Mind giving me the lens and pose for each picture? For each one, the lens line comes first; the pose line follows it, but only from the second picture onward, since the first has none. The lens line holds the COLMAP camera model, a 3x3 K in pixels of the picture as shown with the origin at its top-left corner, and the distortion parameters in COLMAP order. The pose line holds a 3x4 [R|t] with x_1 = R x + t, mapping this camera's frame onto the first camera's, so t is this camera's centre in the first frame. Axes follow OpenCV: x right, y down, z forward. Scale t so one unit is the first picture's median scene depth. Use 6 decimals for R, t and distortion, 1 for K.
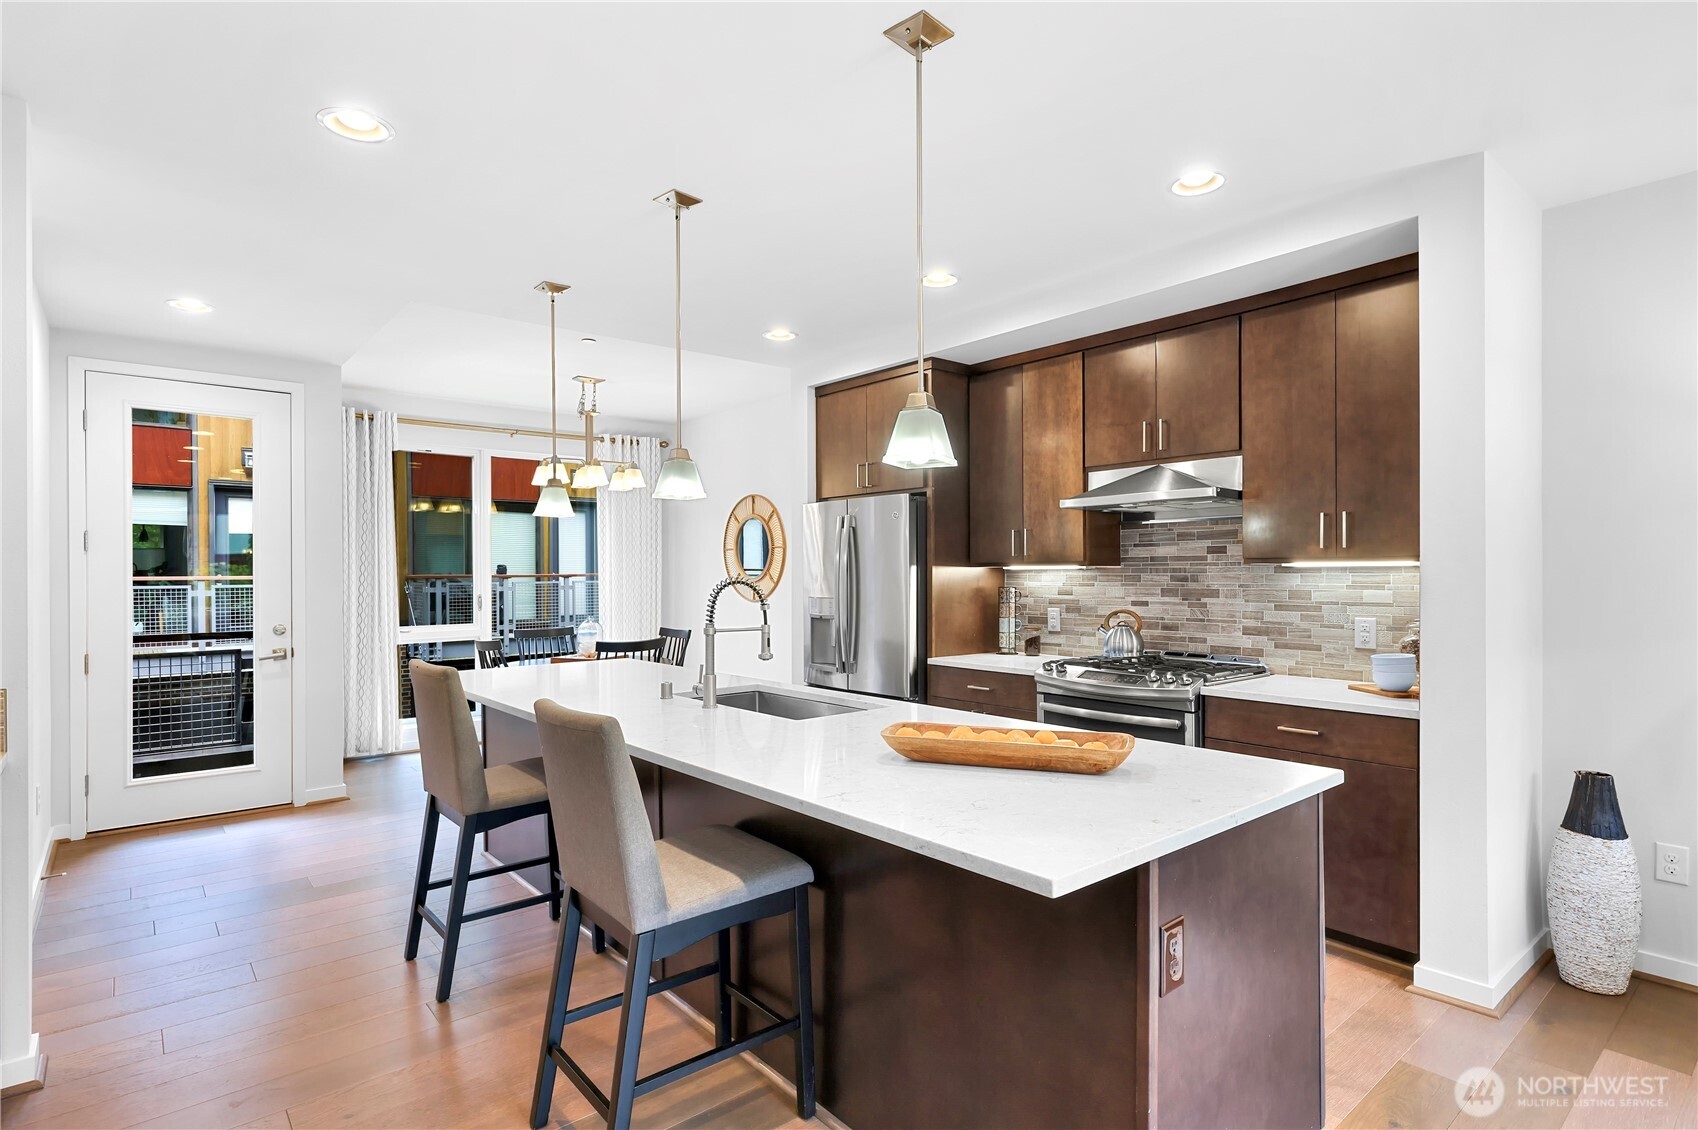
lens RADIAL K [[855.4, 0, 837.7], [0, 855.4, 569.4], [0, 0, 1]] dist [0.003236, 0.001128]
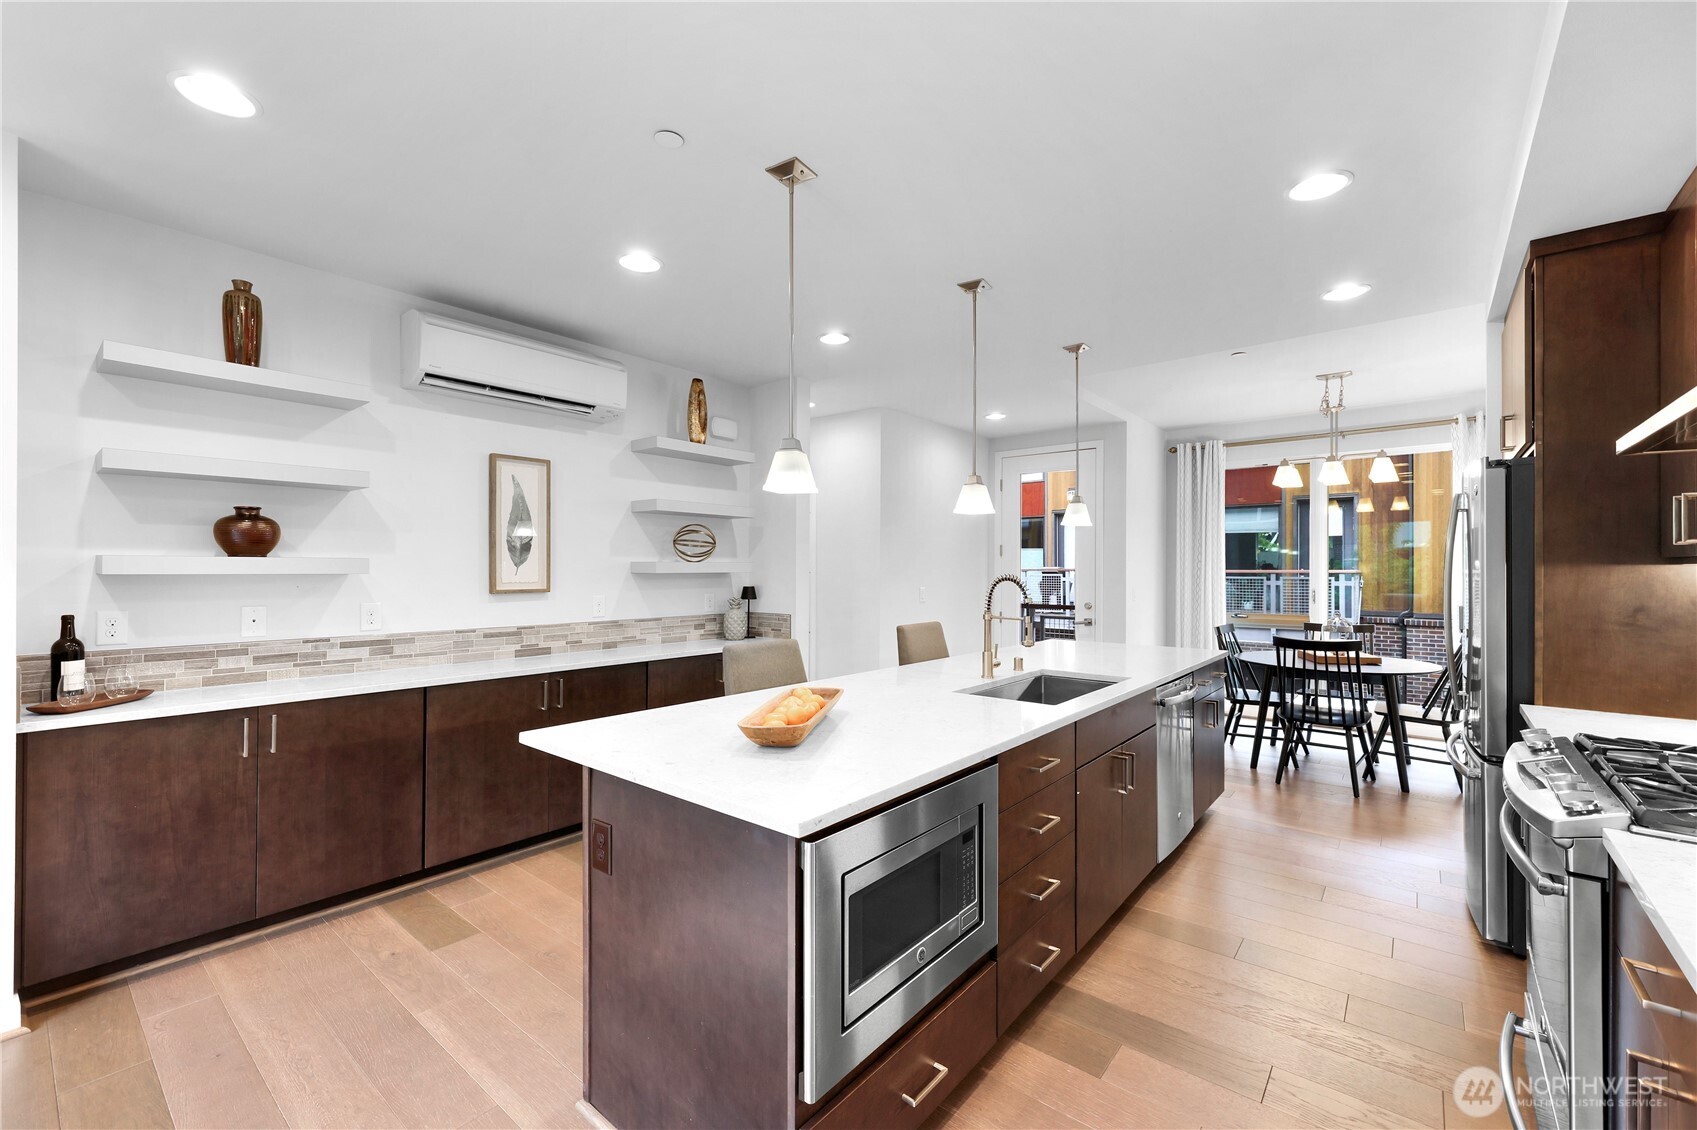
lens RADIAL K [[693.7, 0, 850.7], [0, 693.7, 568.2], [0, 0, 1]] dist [-0.000007, 0.000583]
pose [[0.187262, 0.005860, -0.982293, 0.542631], [0.000067, 0.999982, 0.005979, -0.004132], [0.982310, -0.001186, 0.187258, 0.406053]]
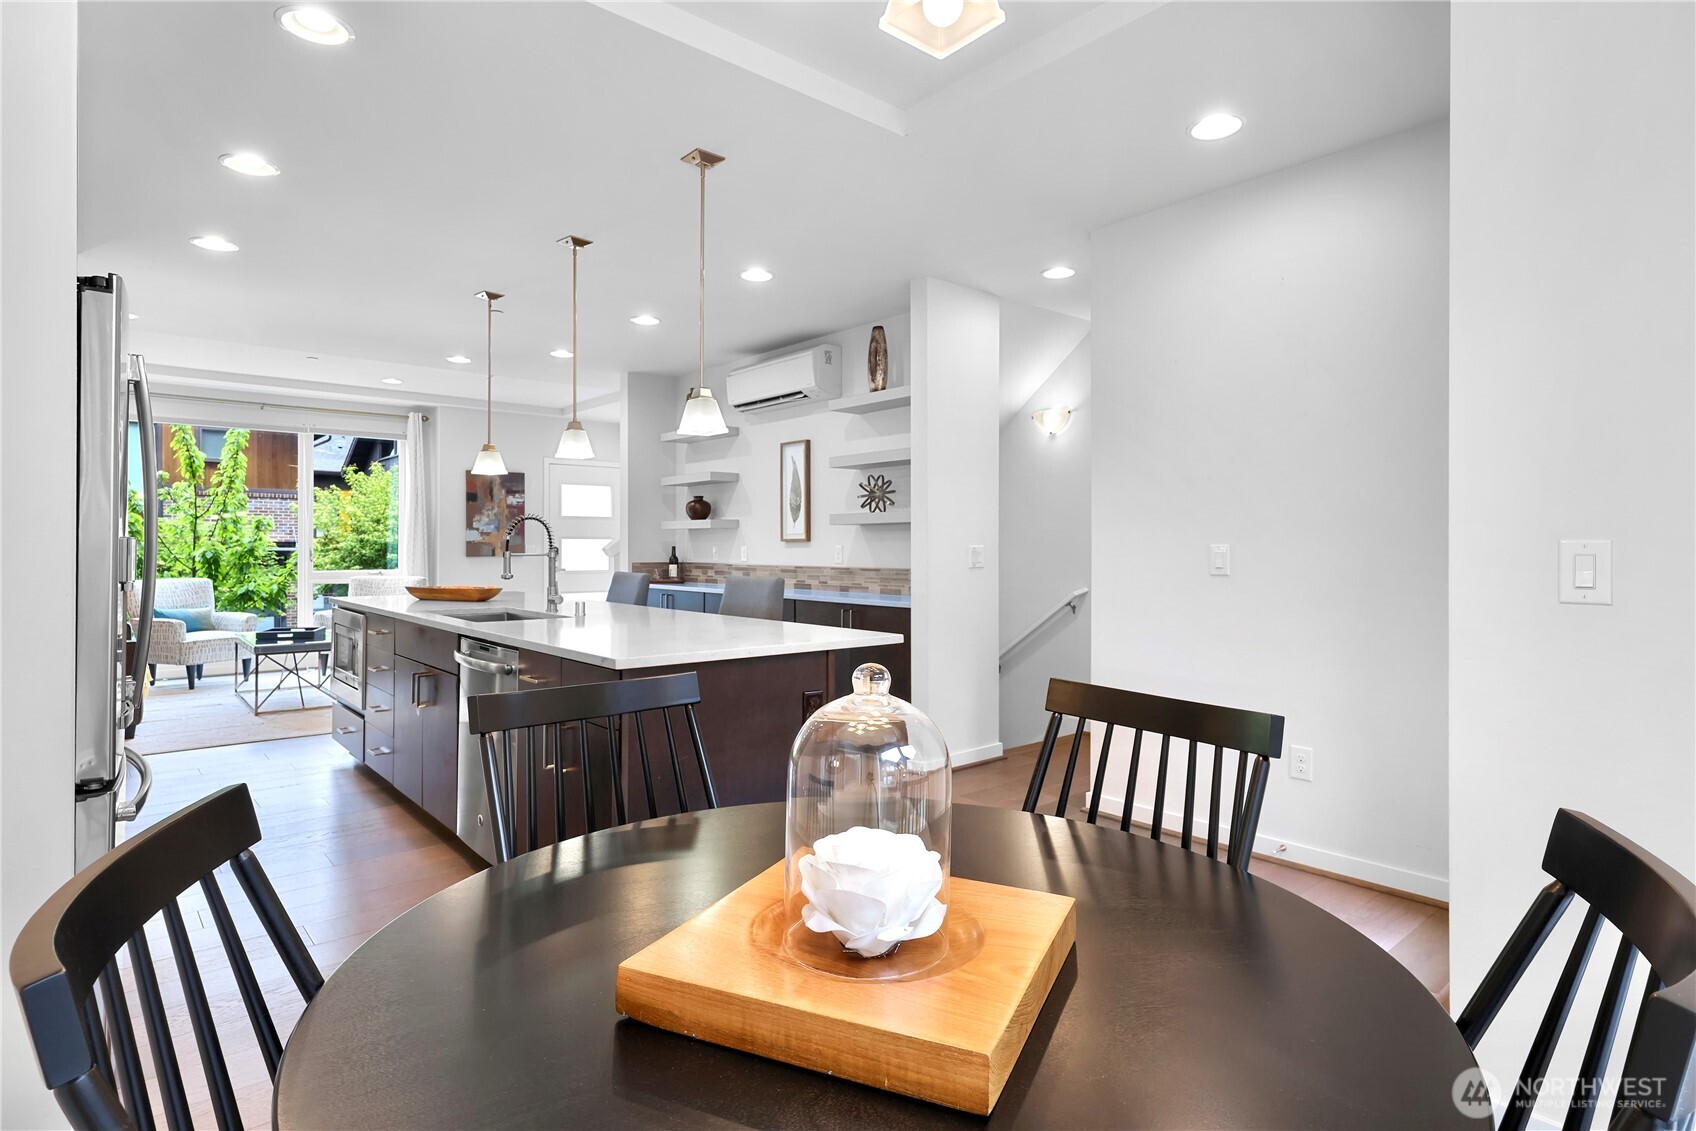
lens RADIAL K [[905.0, 0, 852.1], [0, 905.0, 542.4], [0, 0, 1]] dist [0.003312, 0.001343]
pose [[-0.999895, 0.004507, -0.013782, -0.404211], [0.004645, 0.999939, -0.009985, 0.046358], [0.013736, -0.010048, -0.999855, 1.625154]]
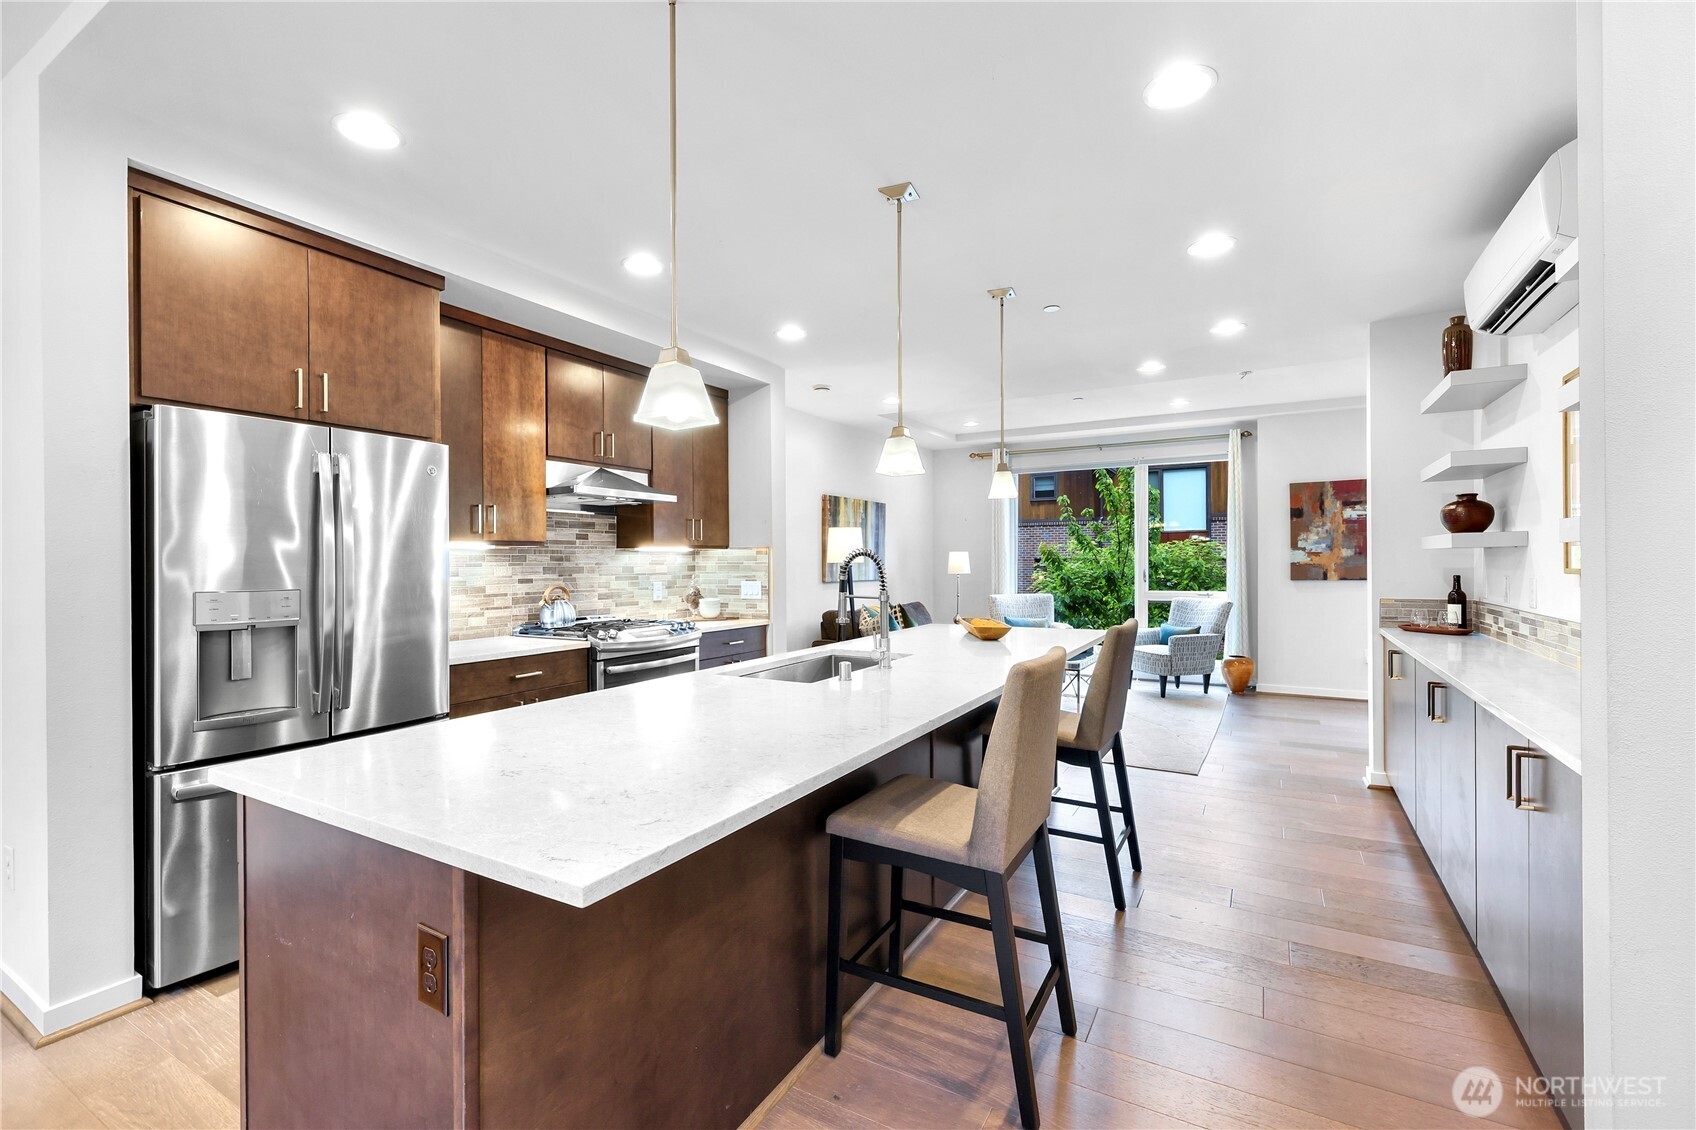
lens RADIAL K [[740.2, 0, 838.0], [0, 740.2, 563.6], [0, 0, 1]] dist [-0.000326, 0.000041]
pose [[-0.338834, 0.004560, 0.940835, -0.673103], [0.004085, 0.999986, -0.003376, 0.021196], [-0.940837, 0.002700, -0.338848, 0.911628]]
